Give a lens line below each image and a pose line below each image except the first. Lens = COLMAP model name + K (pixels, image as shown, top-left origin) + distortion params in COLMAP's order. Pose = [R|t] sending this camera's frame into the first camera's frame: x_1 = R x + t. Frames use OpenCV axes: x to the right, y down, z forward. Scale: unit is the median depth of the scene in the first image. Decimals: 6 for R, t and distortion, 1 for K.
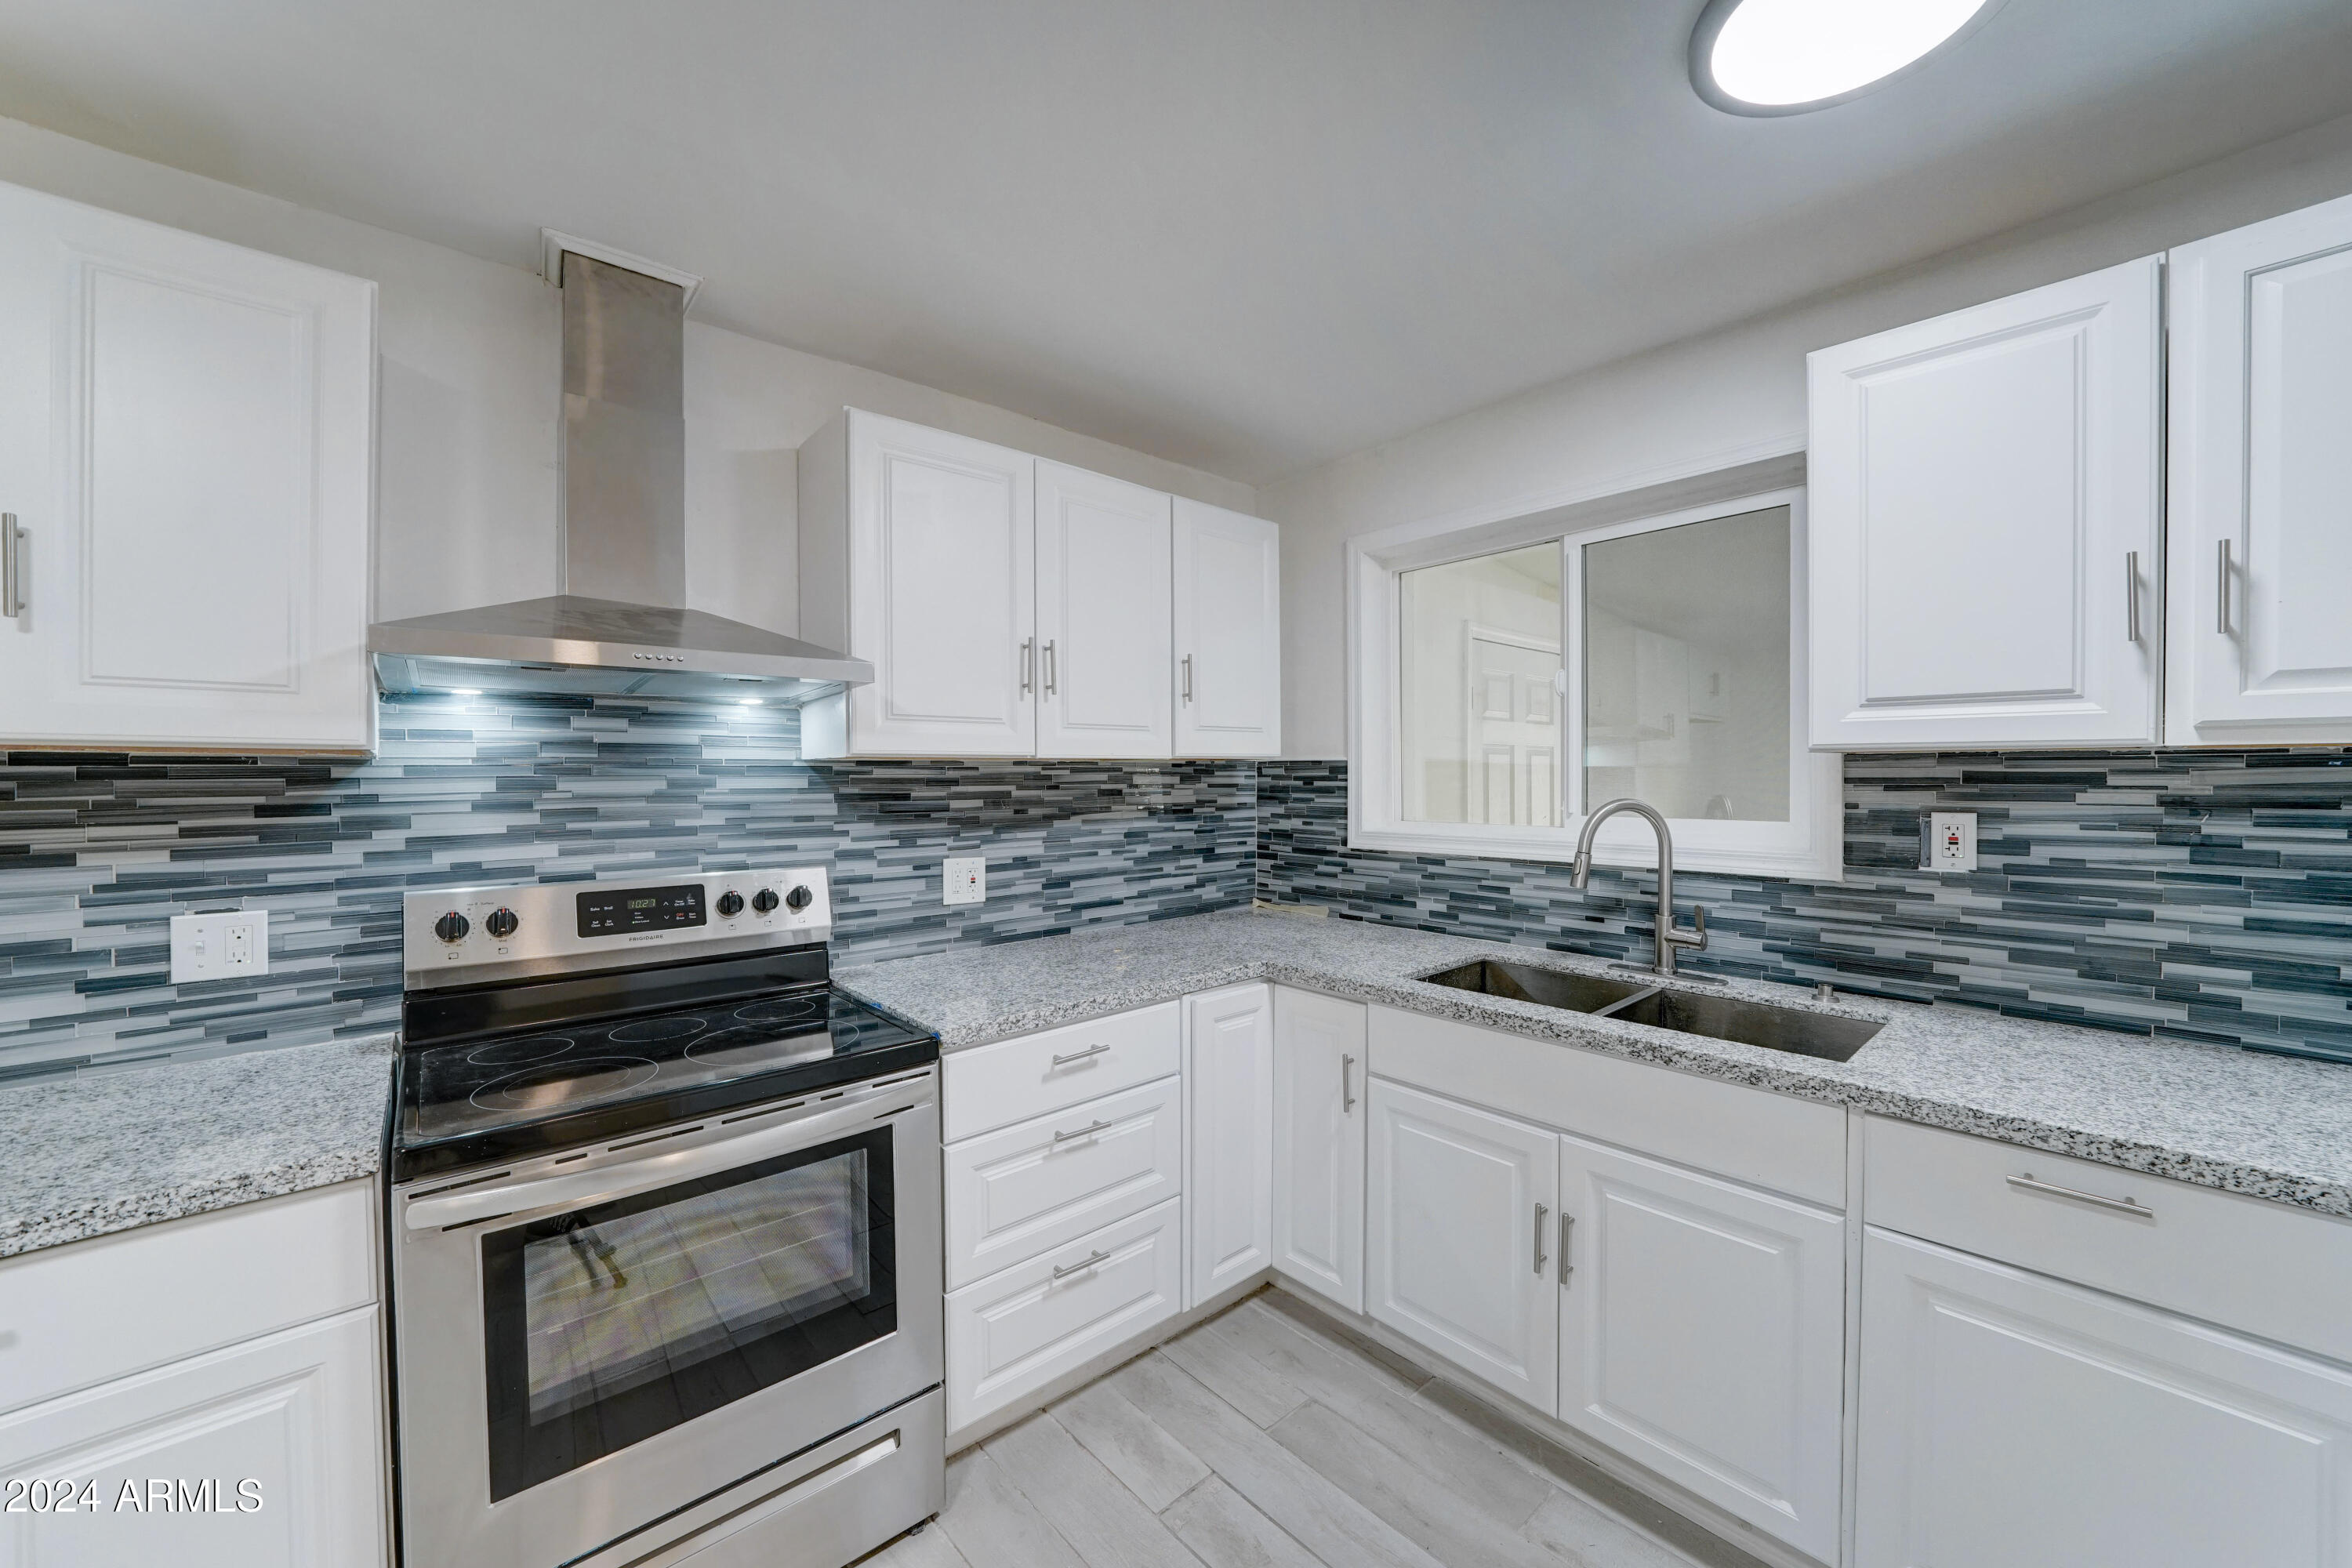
lens RADIAL K [[875.2, 0, 1122.6], [0, 875.2, 783.4], [0, 0, 1]] dist [-0.008523, -0.000481]
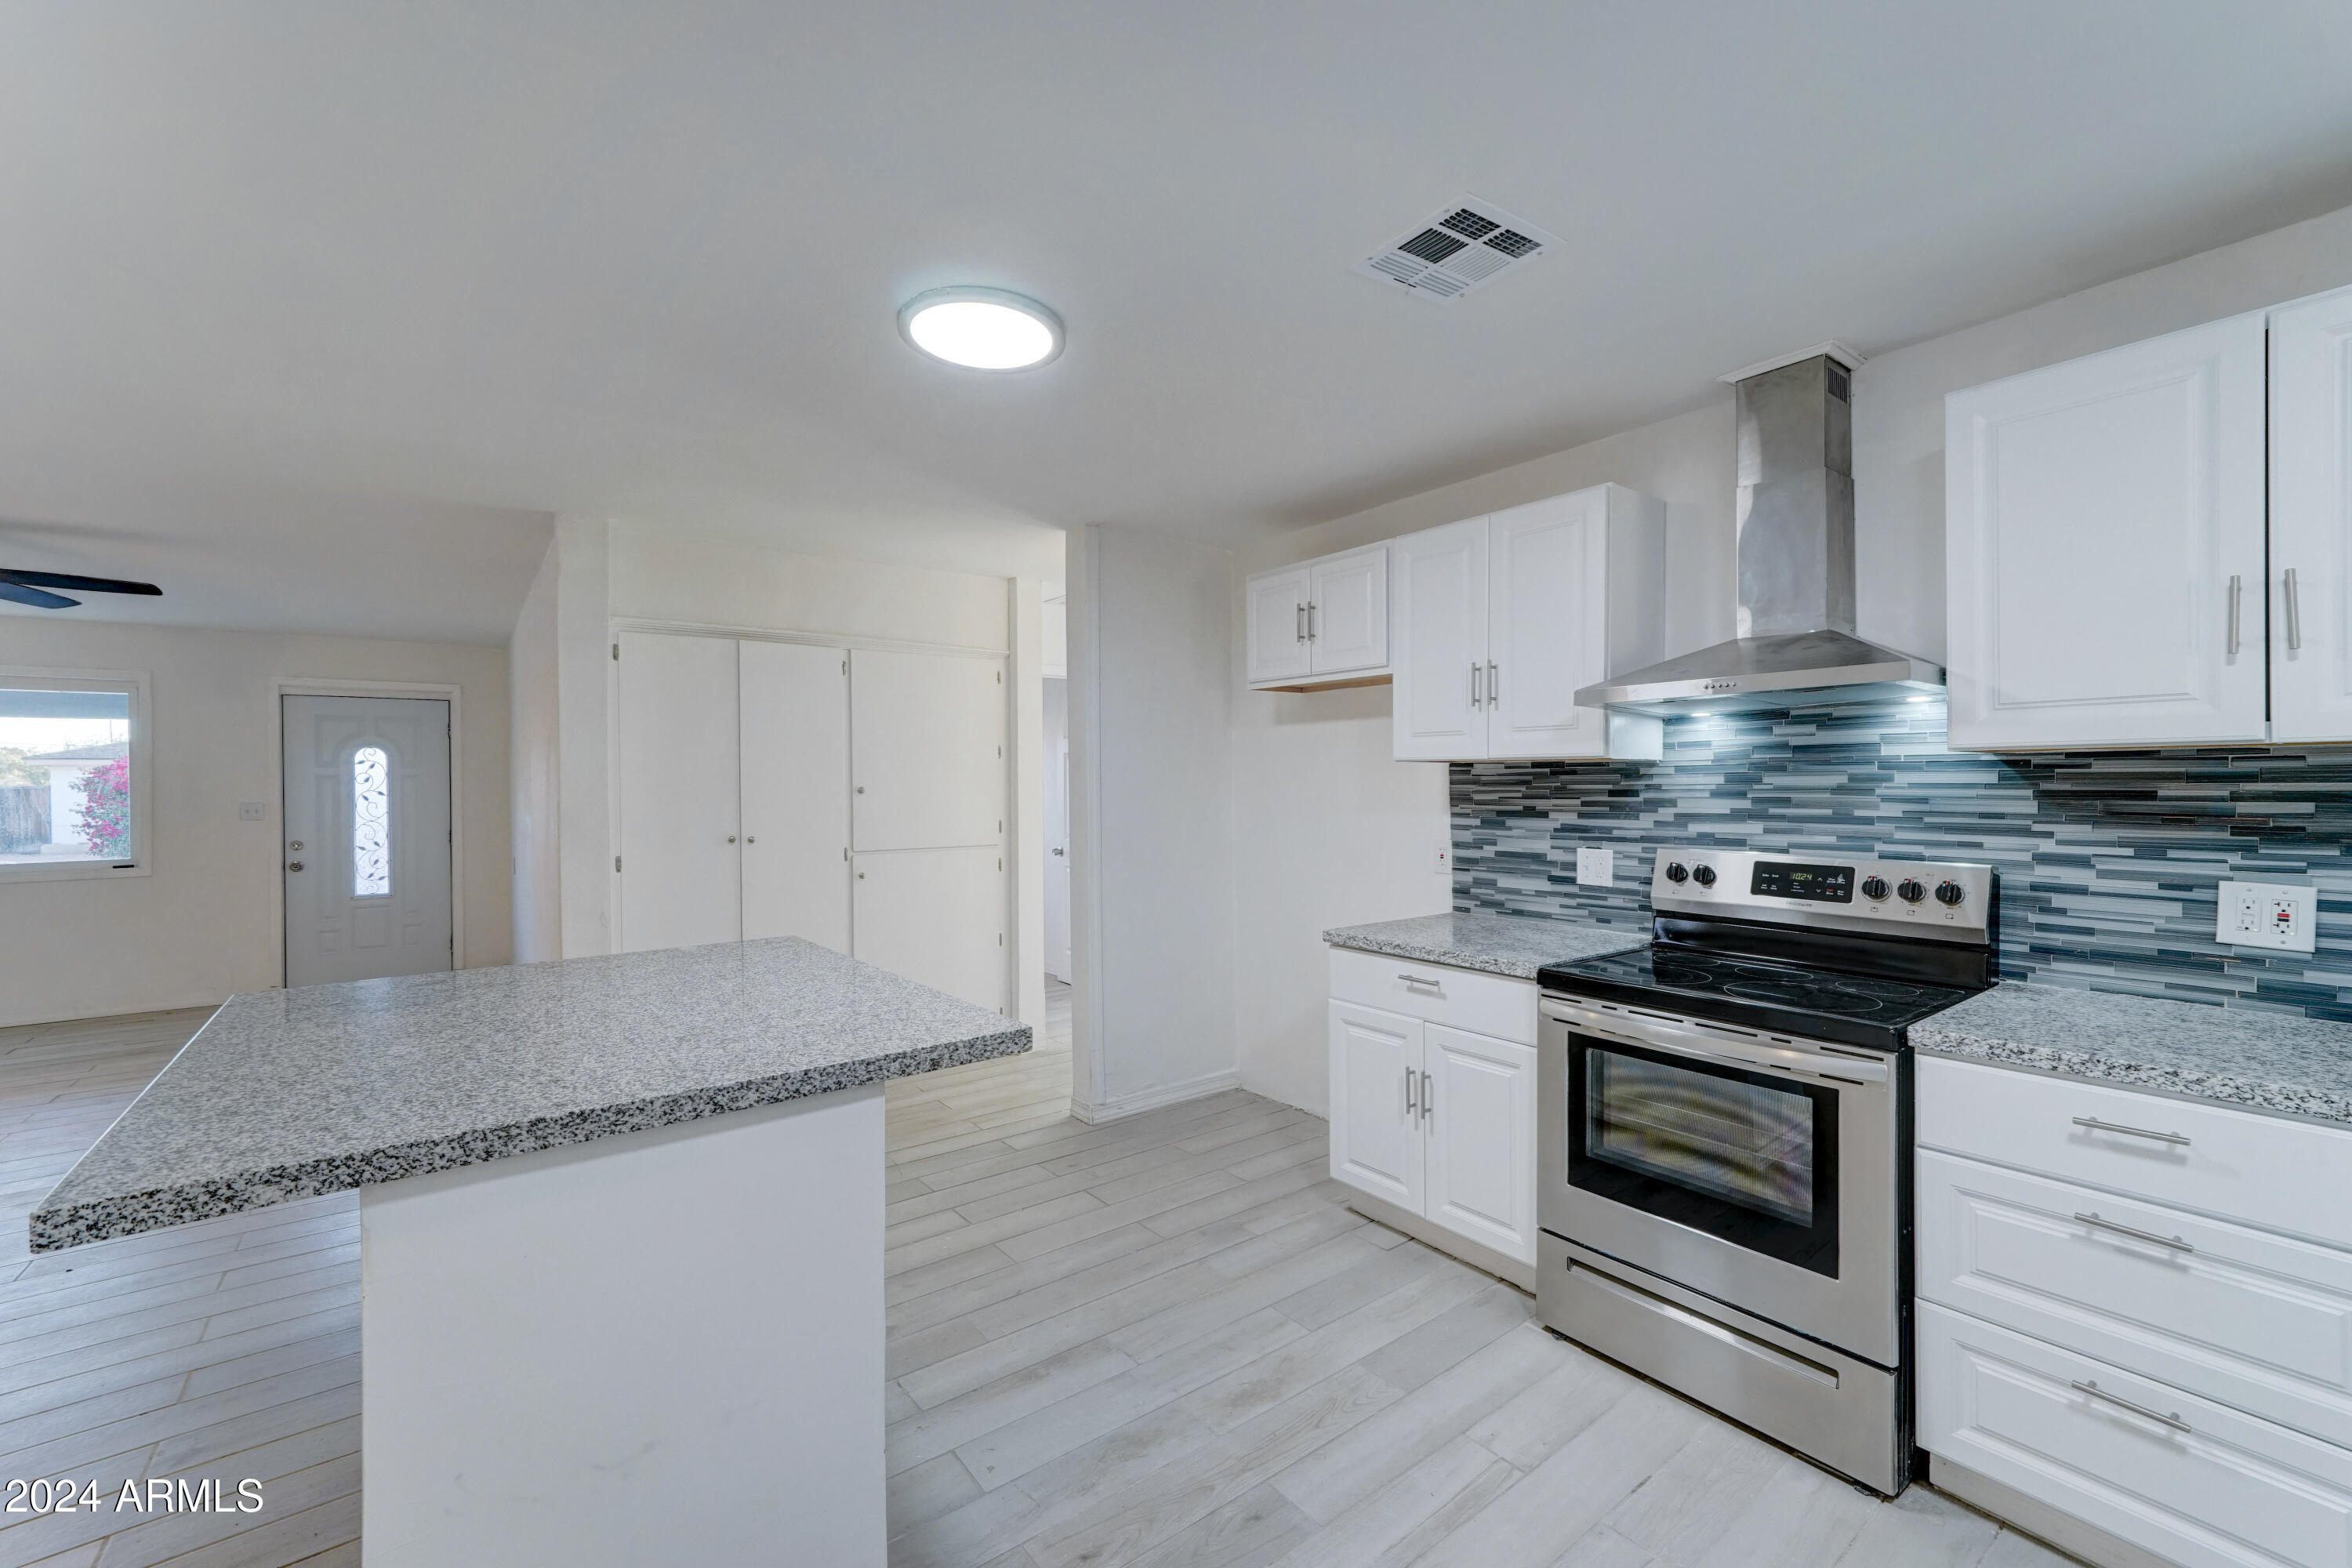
lens RADIAL K [[986.2, 0, 1214.2], [0, 986.2, 785.6], [0, 0, 1]] dist [0.000768, 0.000705]
pose [[-0.029067, 0.010950, -0.999517, 0.825052], [-0.000433, 0.999940, 0.010968, -0.004074], [0.999577, 0.000751, -0.029060, 0.210345]]
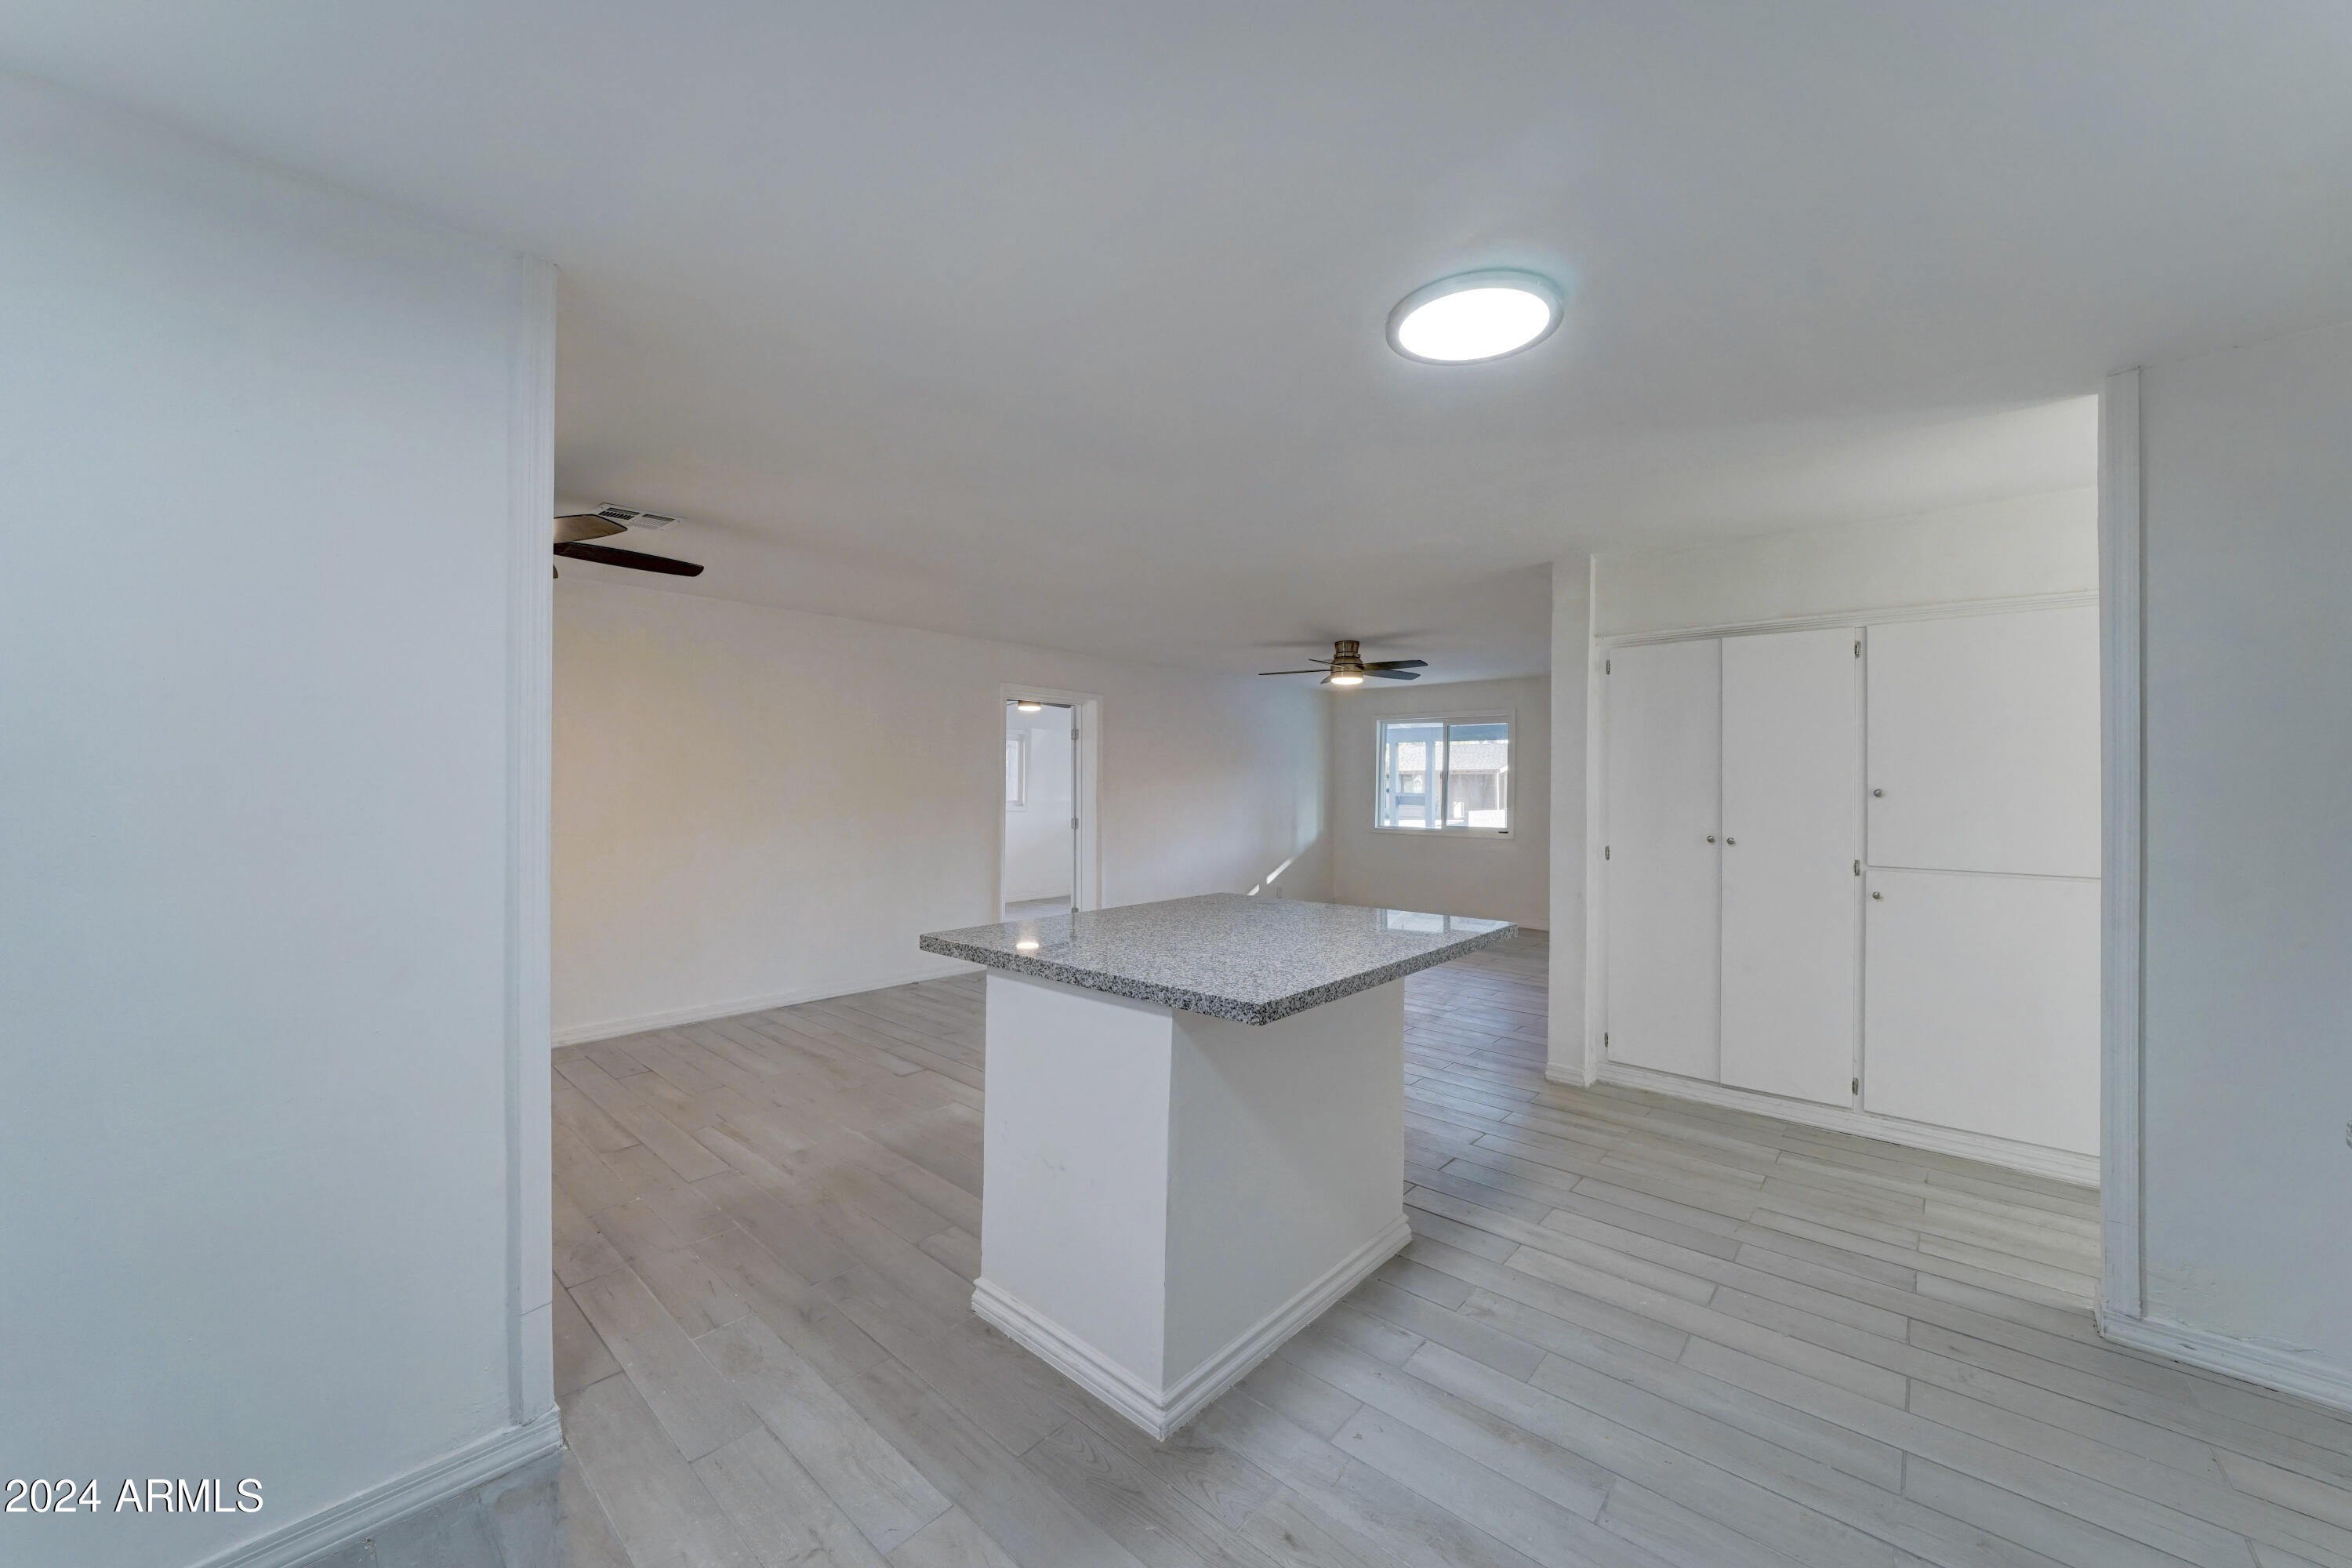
lens RADIAL K [[875.2, 0, 1123.4], [0, 875.2, 775.8], [0, 0, 1]] dist [-0.008523, -0.000481]
pose [[-0.994257, 0.000989, -0.107010, 0.143412], [0.000812, 0.999998, 0.001696, -0.005037], [0.107012, 0.001599, -0.994256, 0.890863]]
